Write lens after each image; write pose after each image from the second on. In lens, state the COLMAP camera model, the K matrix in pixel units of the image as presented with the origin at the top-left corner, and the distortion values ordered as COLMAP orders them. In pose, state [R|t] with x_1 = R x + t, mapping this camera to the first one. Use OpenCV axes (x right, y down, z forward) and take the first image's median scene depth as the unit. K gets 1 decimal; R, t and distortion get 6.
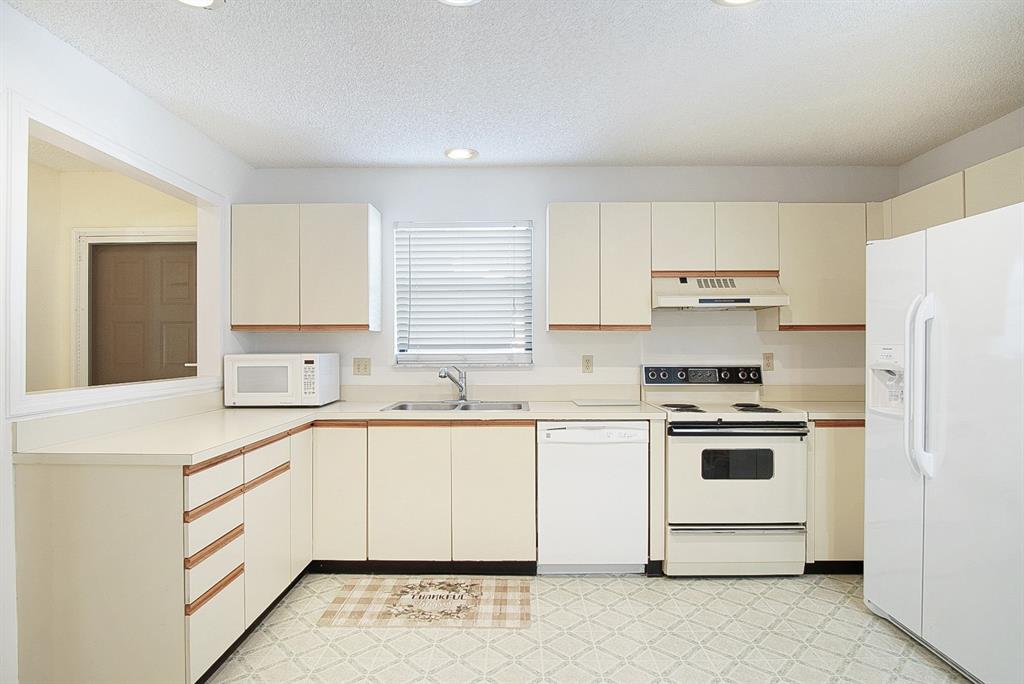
lens RADIAL K [[558.7, 0, 508.8], [0, 558.7, 342.2], [0, 0, 1]] dist [-0.031900, 0.007677]
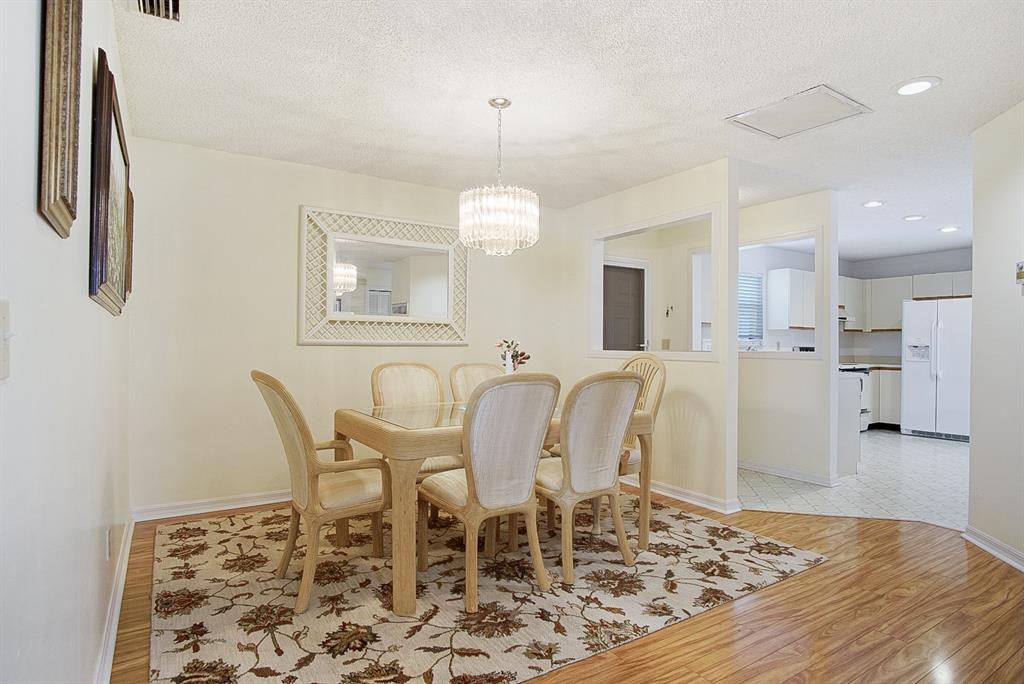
lens RADIAL K [[558.7, 0, 514.1], [0, 558.7, 337.7], [0, 0, 1]] dist [-0.031900, 0.007677]
pose [[0.828062, 0.013972, 0.560462, -1.833079], [-0.010156, 0.999899, -0.009922, 0.039330], [-0.560544, 0.002523, 0.828121, -0.136868]]
